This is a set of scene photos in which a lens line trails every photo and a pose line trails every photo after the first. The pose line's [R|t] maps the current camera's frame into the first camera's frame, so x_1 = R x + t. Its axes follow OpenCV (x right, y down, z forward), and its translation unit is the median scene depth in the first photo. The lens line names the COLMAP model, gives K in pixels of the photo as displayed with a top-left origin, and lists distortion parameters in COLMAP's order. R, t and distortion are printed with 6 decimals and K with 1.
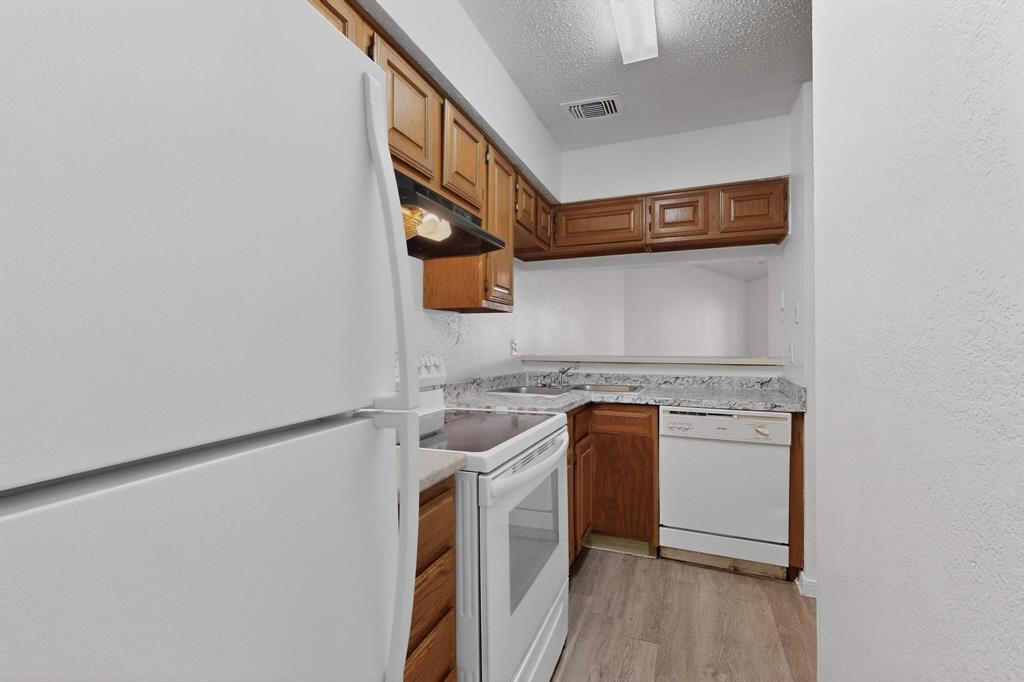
lens RADIAL K [[447.3, 0, 512.0], [0, 447.3, 341.0], [0, 0, 1]] dist [0.000029, -0.000741]
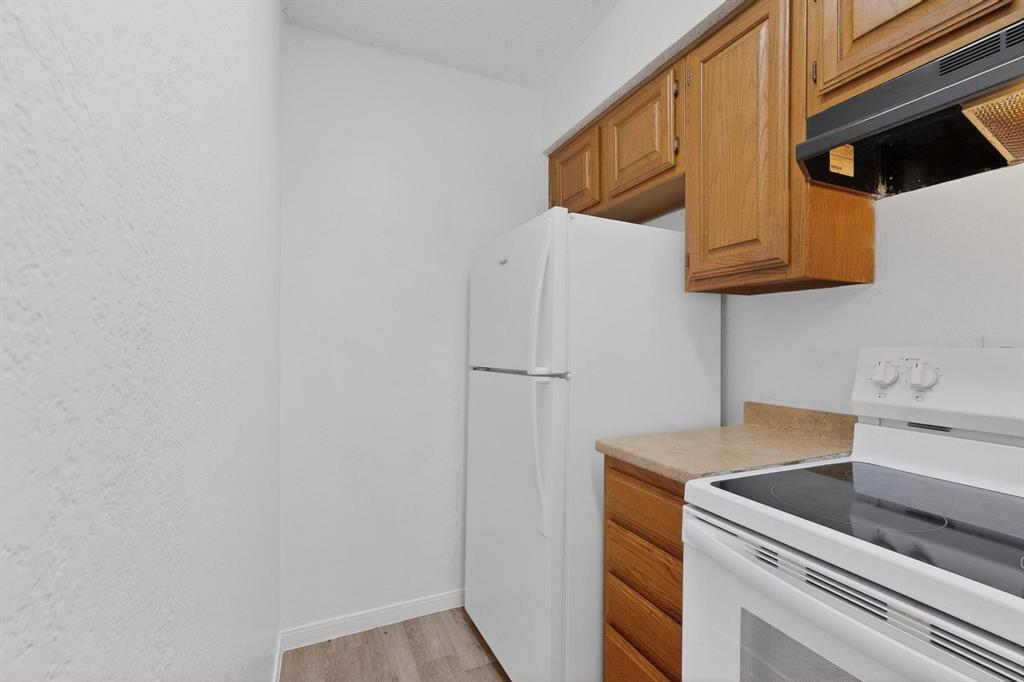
lens RADIAL K [[440.4, 0, 512.0], [0, 440.4, 341.0], [0, 0, 1]] dist [0.002126, 0.000034]
pose [[-0.692253, -0.004519, -0.721641, 0.338542], [0.001497, 0.999969, -0.007698, 0.002853], [0.721653, -0.006409, -0.692225, 0.598456]]
